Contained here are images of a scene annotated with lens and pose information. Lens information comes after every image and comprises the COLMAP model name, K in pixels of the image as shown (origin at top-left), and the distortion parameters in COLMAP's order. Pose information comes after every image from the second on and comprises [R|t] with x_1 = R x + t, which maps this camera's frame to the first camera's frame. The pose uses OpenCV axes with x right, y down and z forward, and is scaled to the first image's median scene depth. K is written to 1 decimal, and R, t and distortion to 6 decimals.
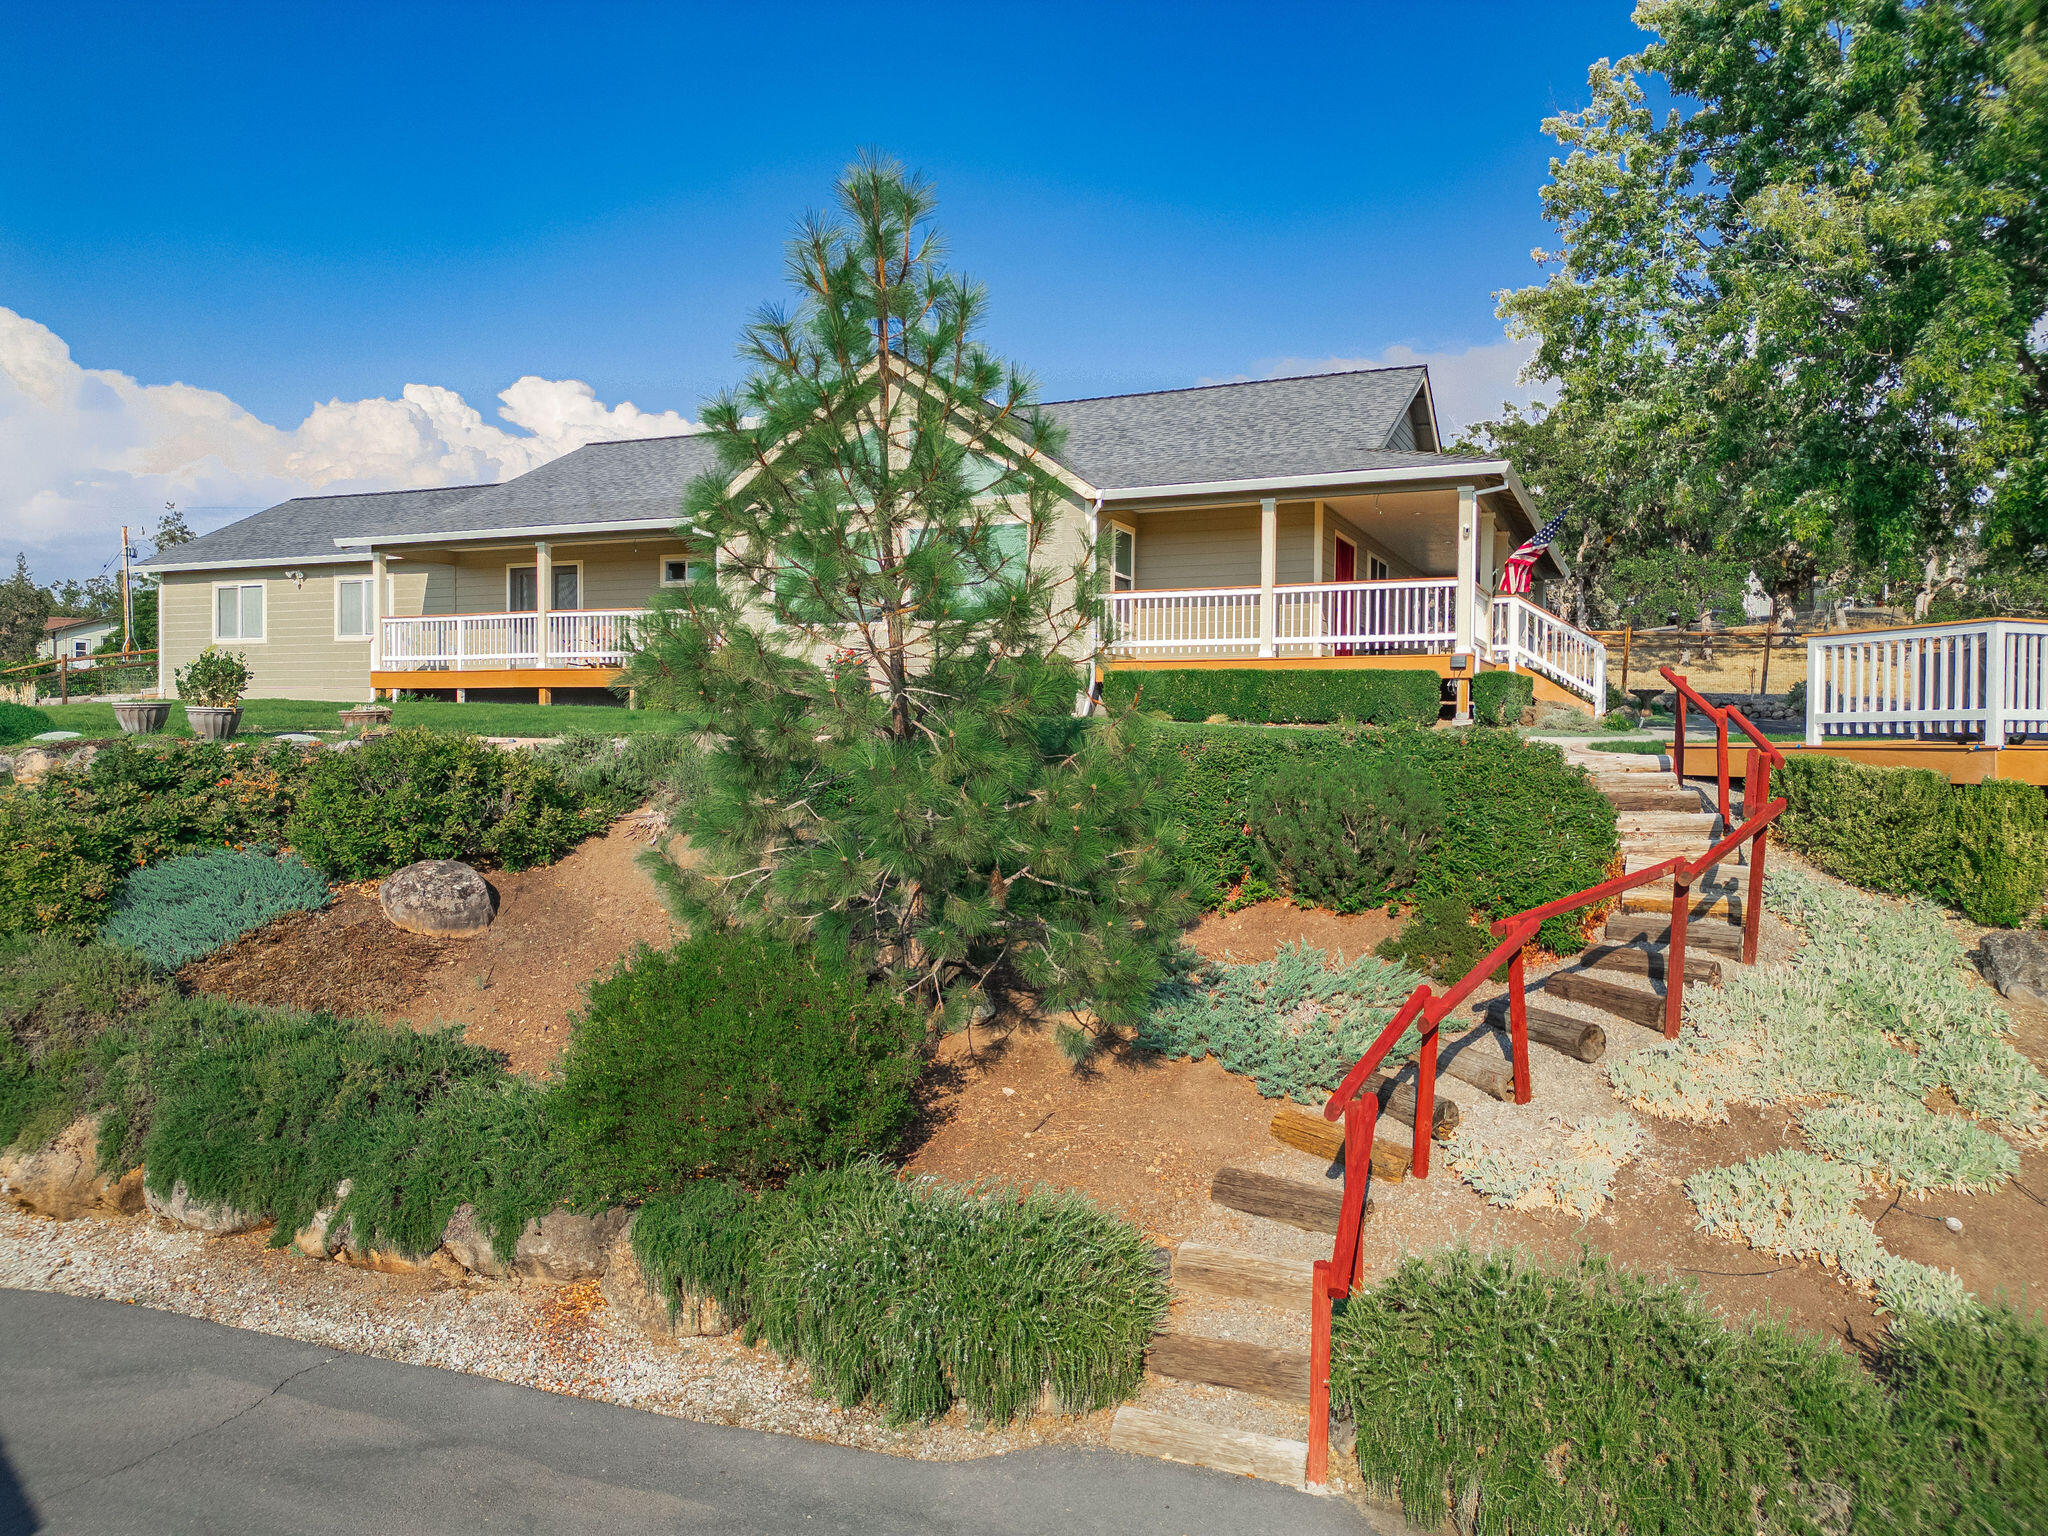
lens RADIAL K [[1441.8, 0, 1024.7], [0, 1441.8, 754.3], [0, 0, 1]] dist [0.079155, -0.084007]
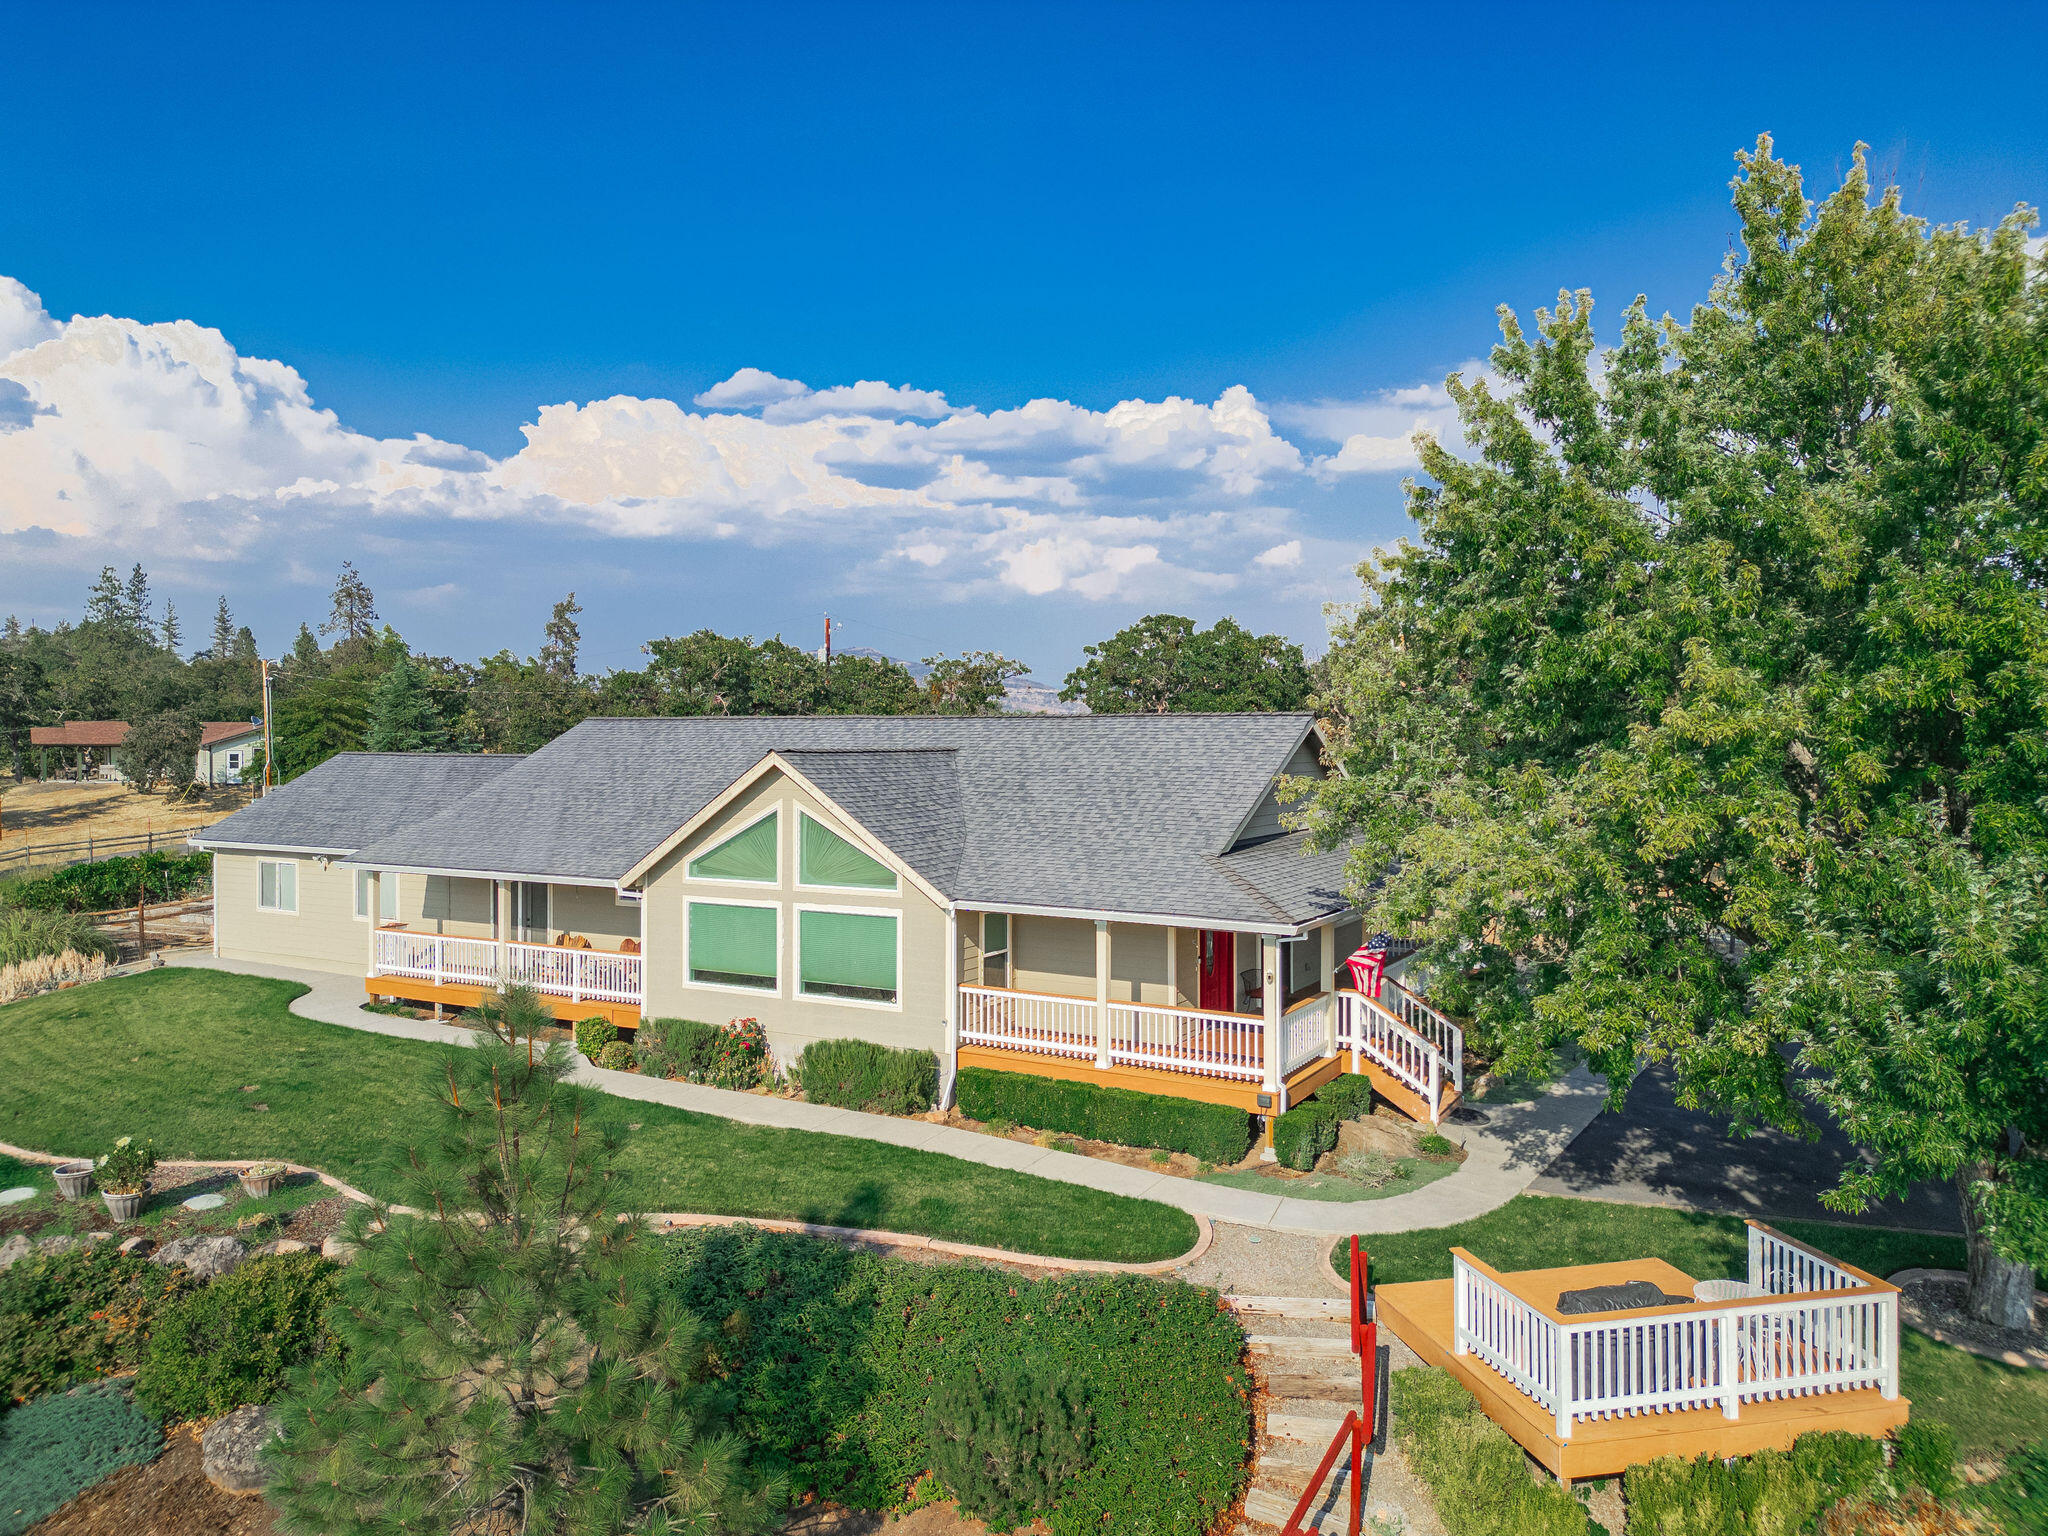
lens RADIAL K [[1441.8, 0, 1024.7], [0, 1441.8, 754.3], [0, 0, 1]] dist [0.079155, -0.084007]
pose [[0.994290, -0.006238, -0.106529, 0.214427], [0.006207, 0.999981, -0.000619, -0.283237], [0.106531, -0.000046, 0.994309, -0.061505]]
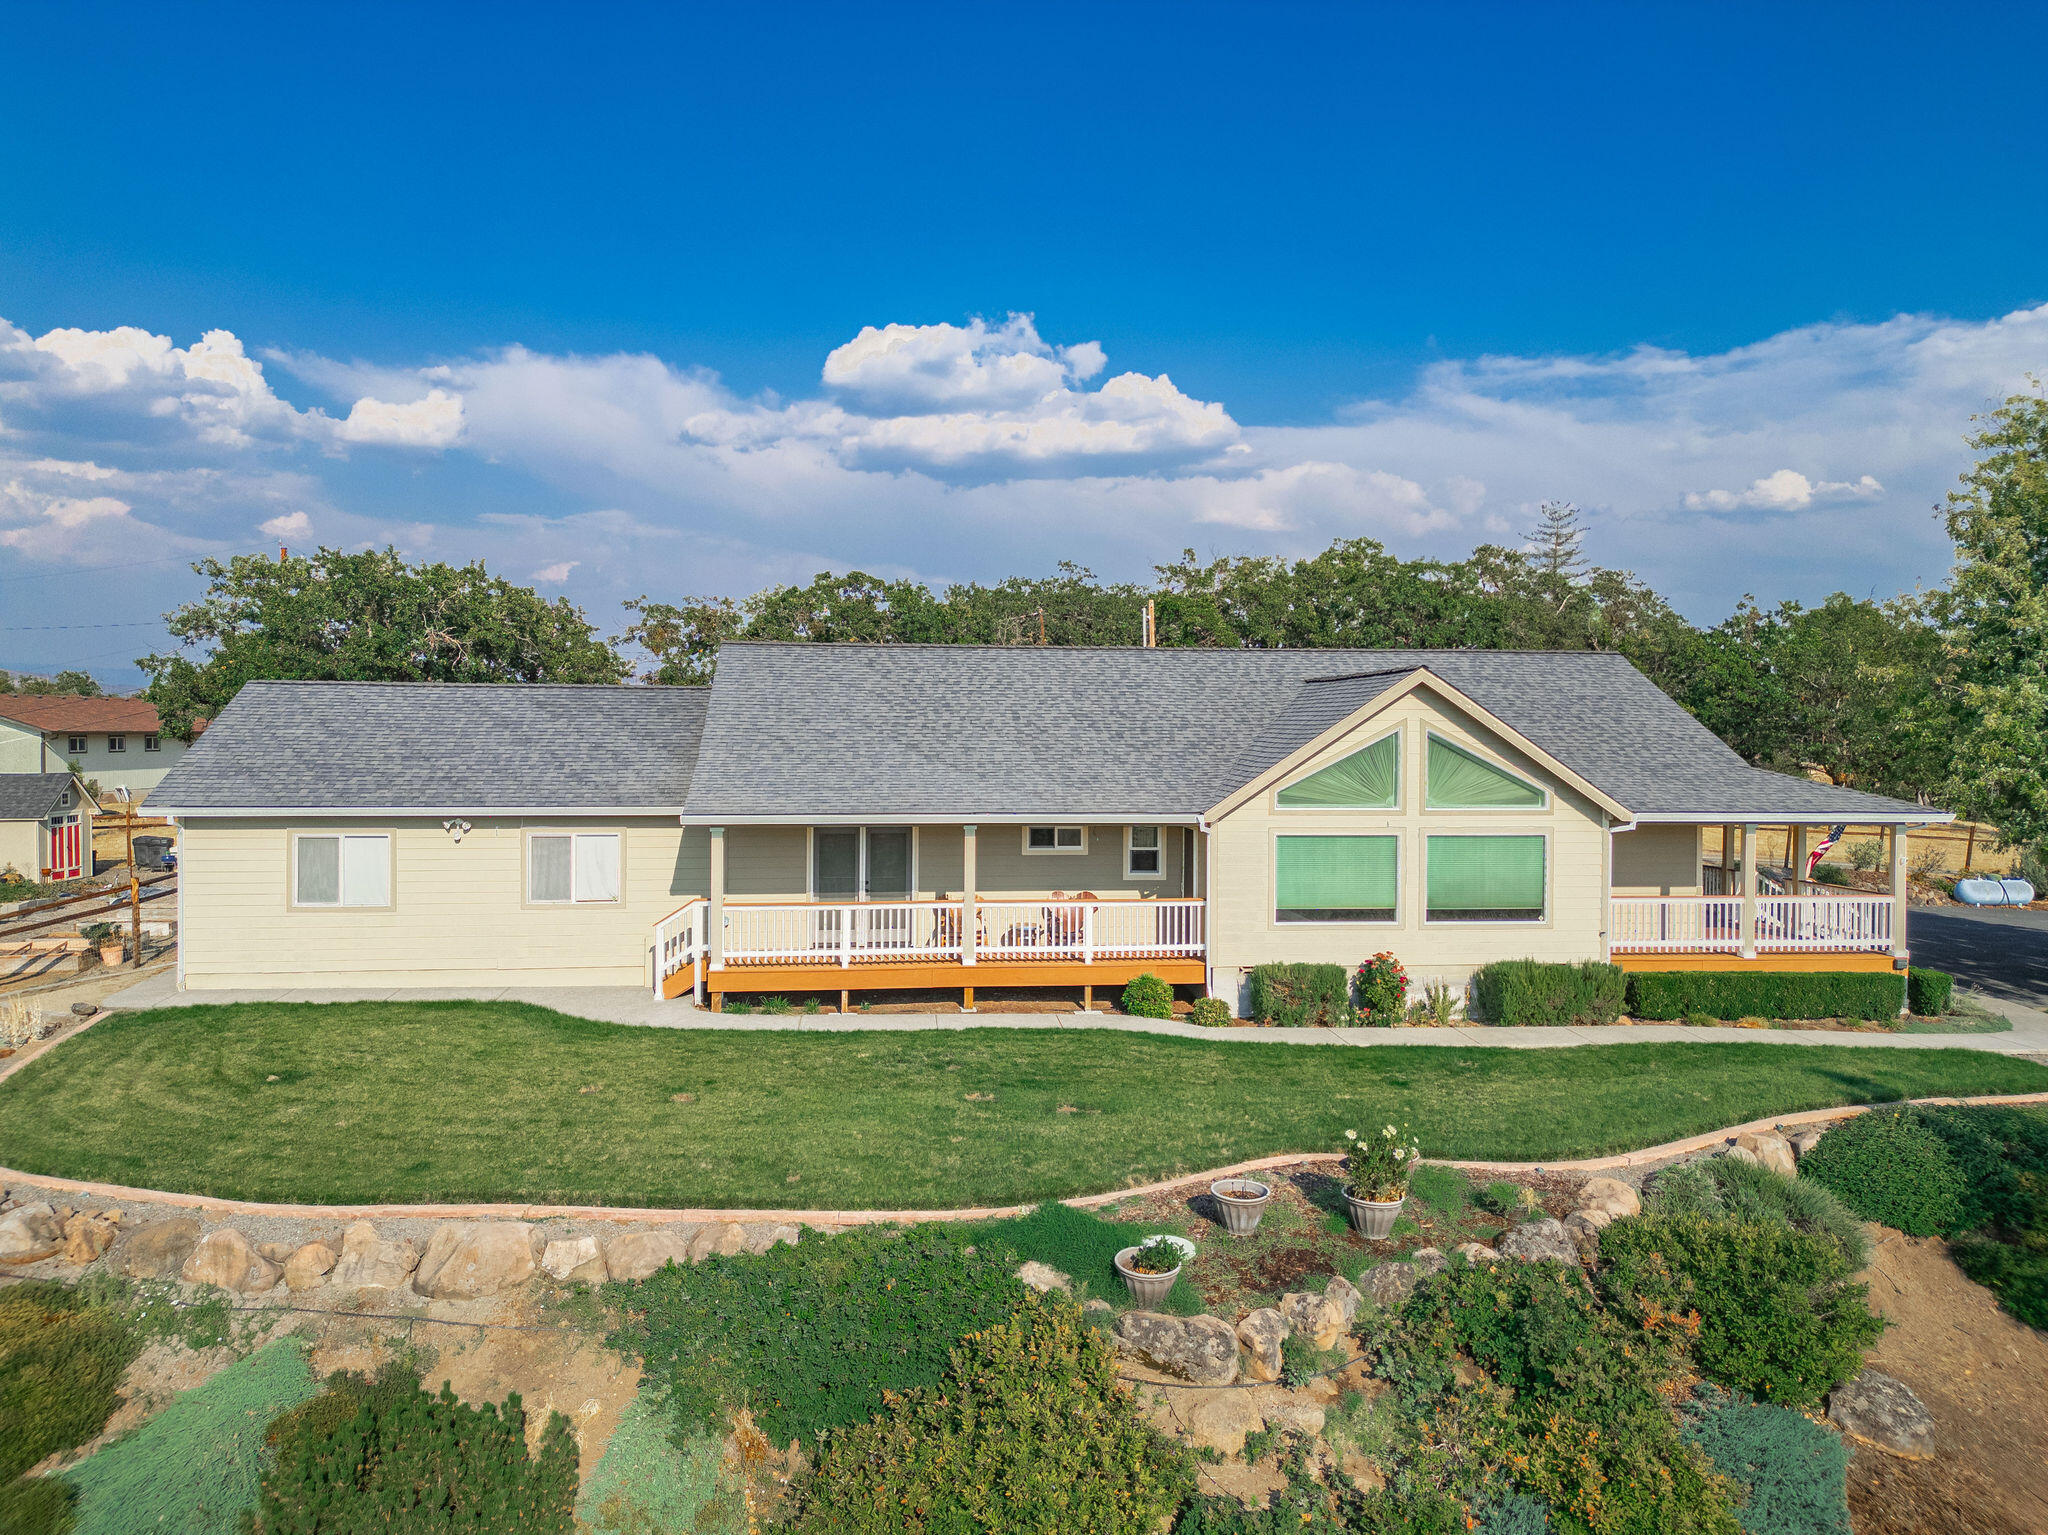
lens RADIAL K [[1441.8, 0, 1024.7], [0, 1441.8, 753.8], [0, 0, 1]] dist [0.079155, -0.084007]
pose [[0.864187, -0.012259, 0.503022, -0.895166], [0.008387, 0.999915, 0.009960, -0.236777], [-0.503101, -0.004389, 0.864216, 0.262890]]
